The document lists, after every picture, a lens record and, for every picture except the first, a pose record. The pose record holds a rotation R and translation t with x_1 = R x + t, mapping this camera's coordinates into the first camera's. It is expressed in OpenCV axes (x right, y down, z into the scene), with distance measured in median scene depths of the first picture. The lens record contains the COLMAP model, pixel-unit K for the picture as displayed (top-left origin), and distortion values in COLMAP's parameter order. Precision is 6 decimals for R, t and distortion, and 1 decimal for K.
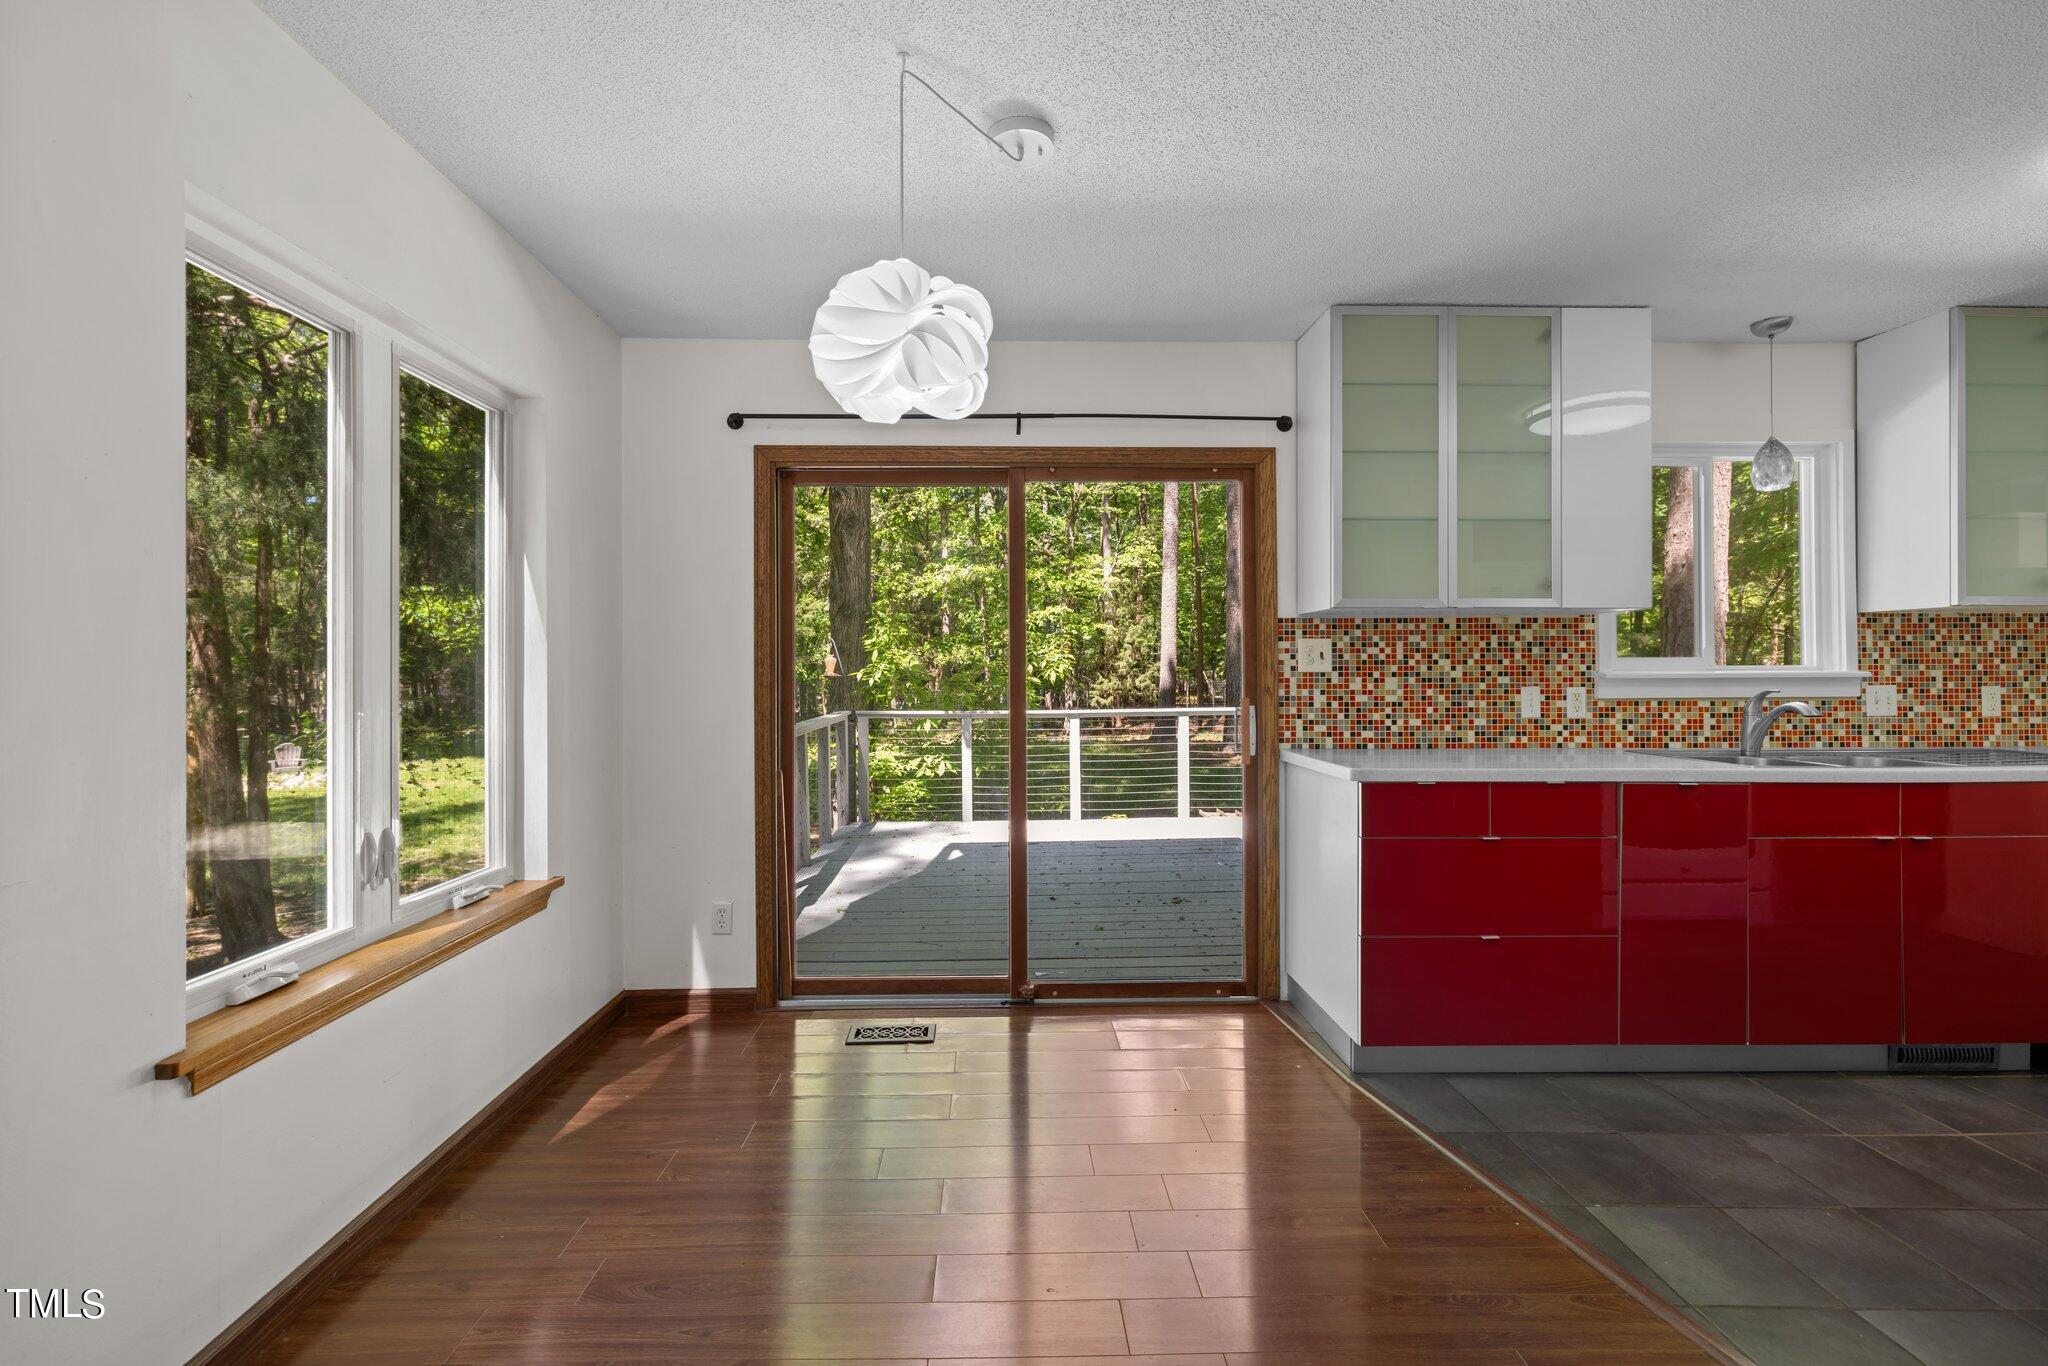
lens RADIAL K [[861.2, 0, 1011.1], [0, 861.2, 673.3], [0, 0, 1]] dist [0.001608, 0.000723]
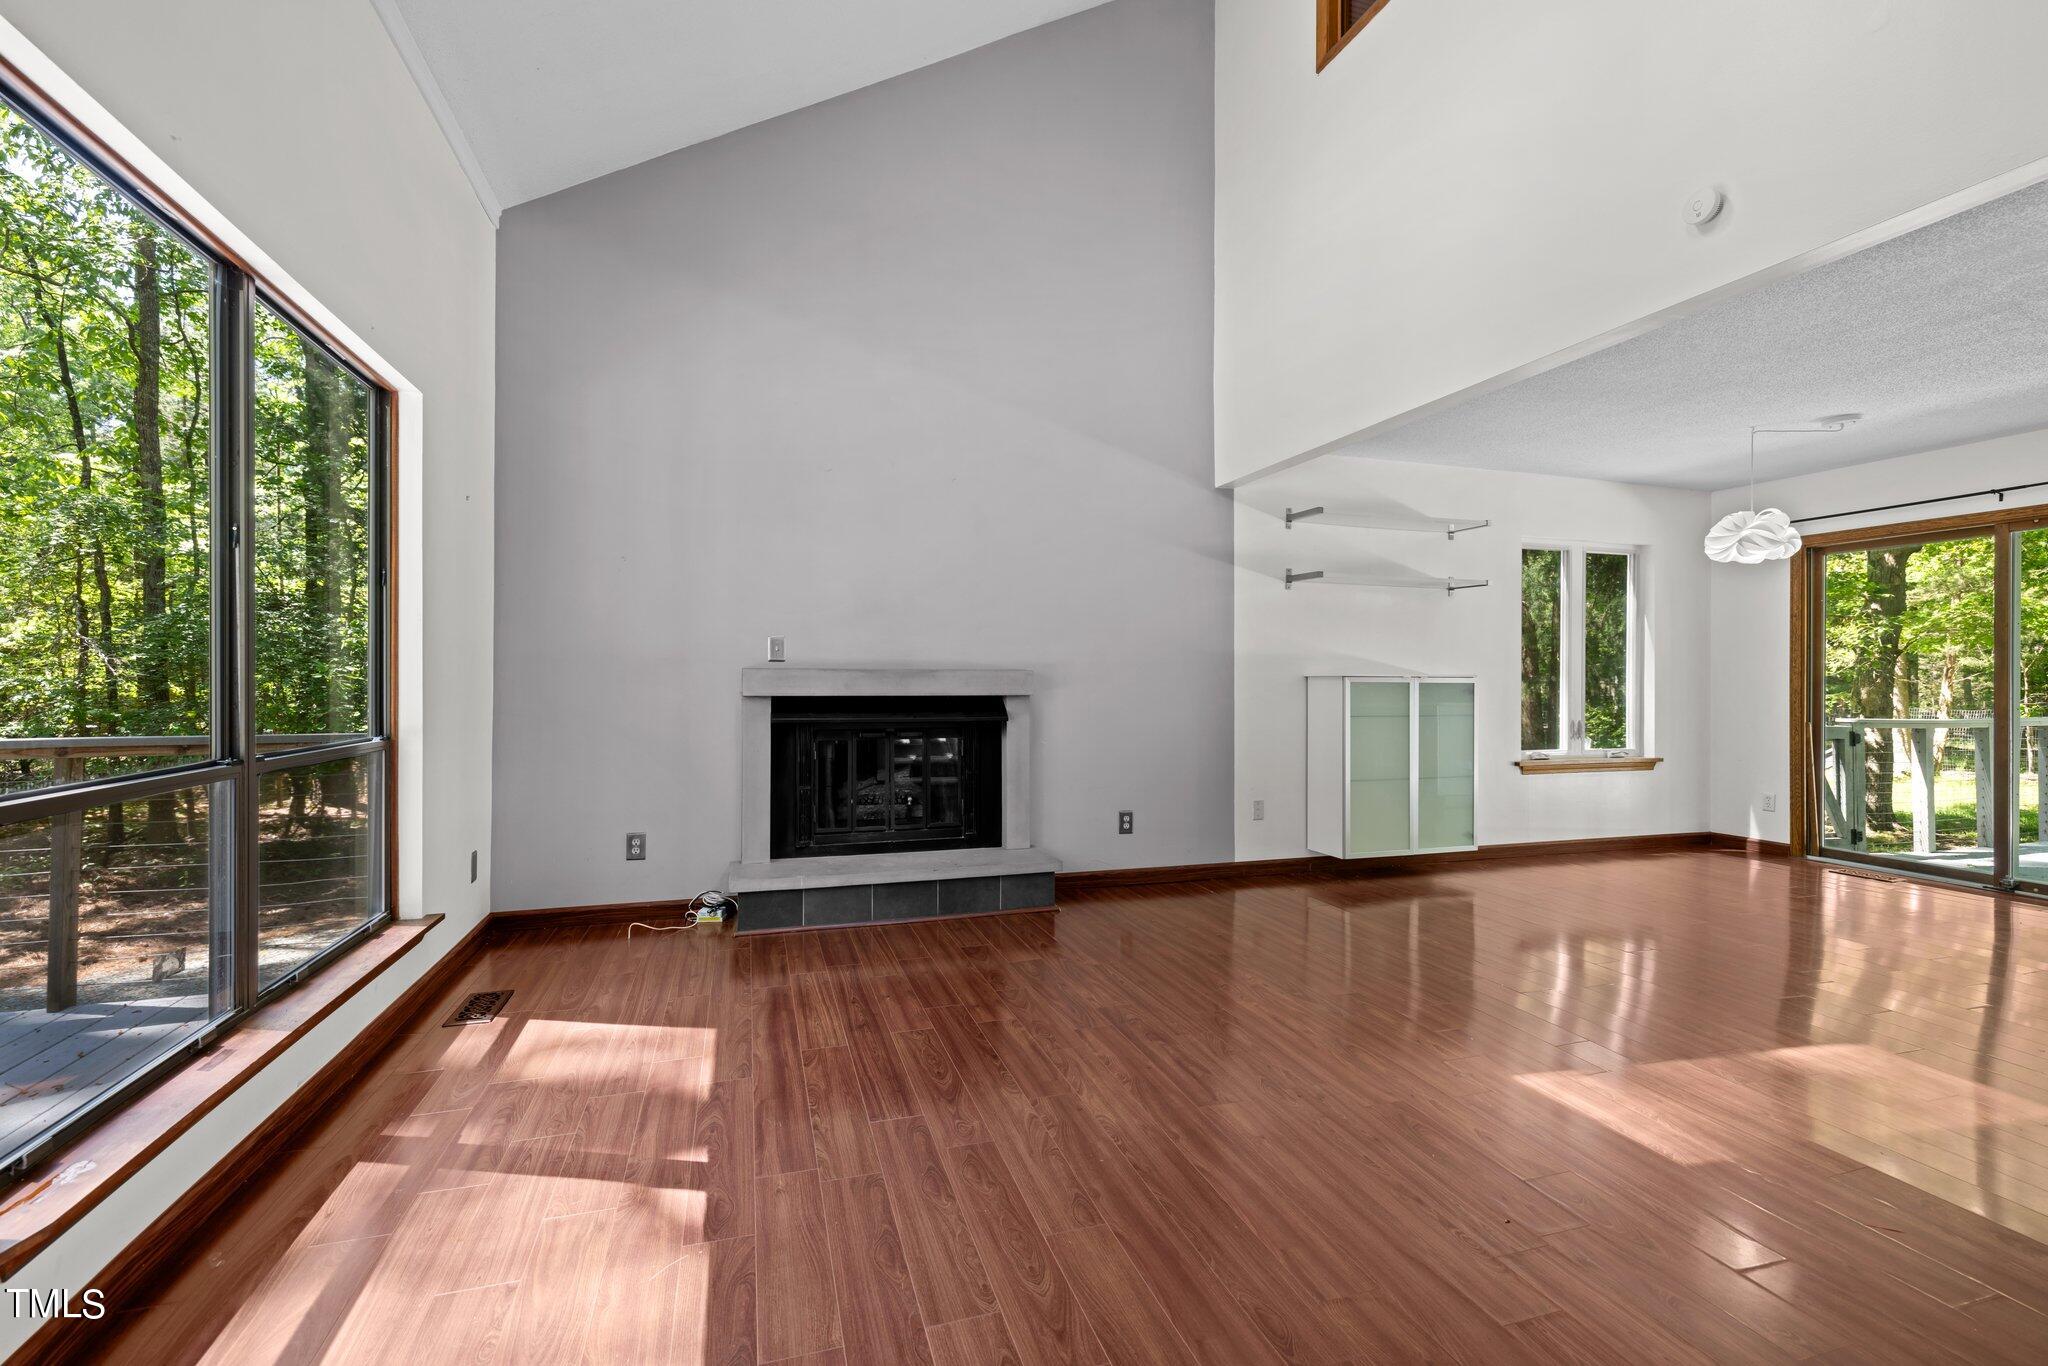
lens RADIAL K [[861.7, 0, 1015.0], [0, 861.7, 677.2], [0, 0, 1]] dist [0.002852, 0.000761]
pose [[0.282500, 0.002058, -0.959265, 0.943025], [-0.008585, 0.999963, -0.000383, 0.036187], [0.959229, 0.008344, 0.282507, -1.016349]]
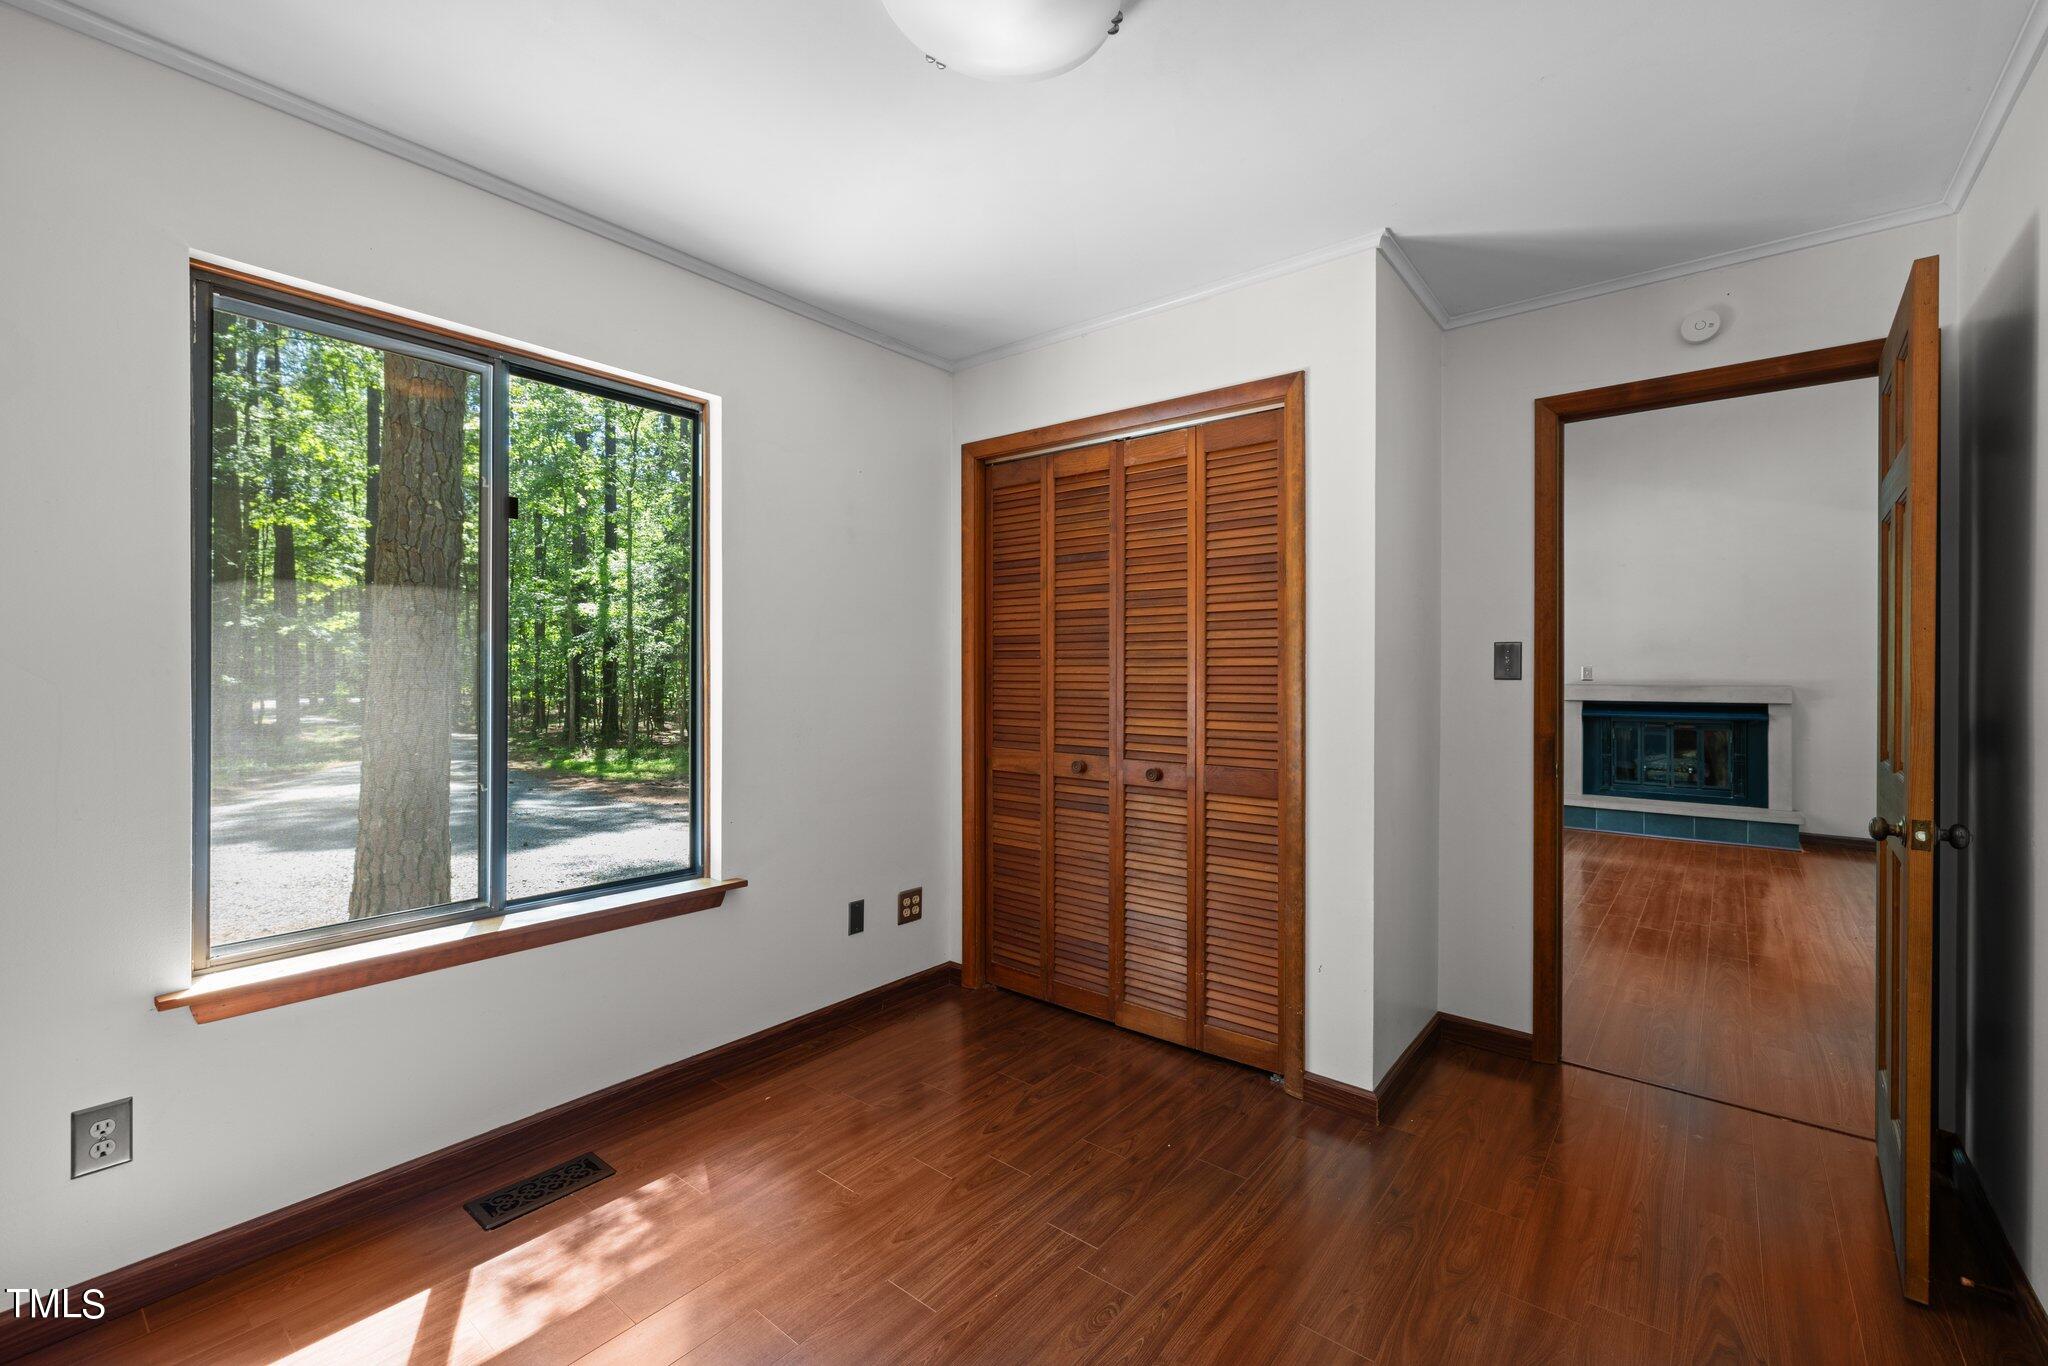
lens RADIAL K [[861.2, 0, 1011.1], [0, 861.2, 673.3], [0, 0, 1]] dist [0.001608, 0.000723]
pose [[-0.650888, 0.000795, -0.759173, 2.278475], [-0.003164, 0.999988, 0.003759, -0.006843], [0.759167, 0.004848, -0.650878, -0.672878]]
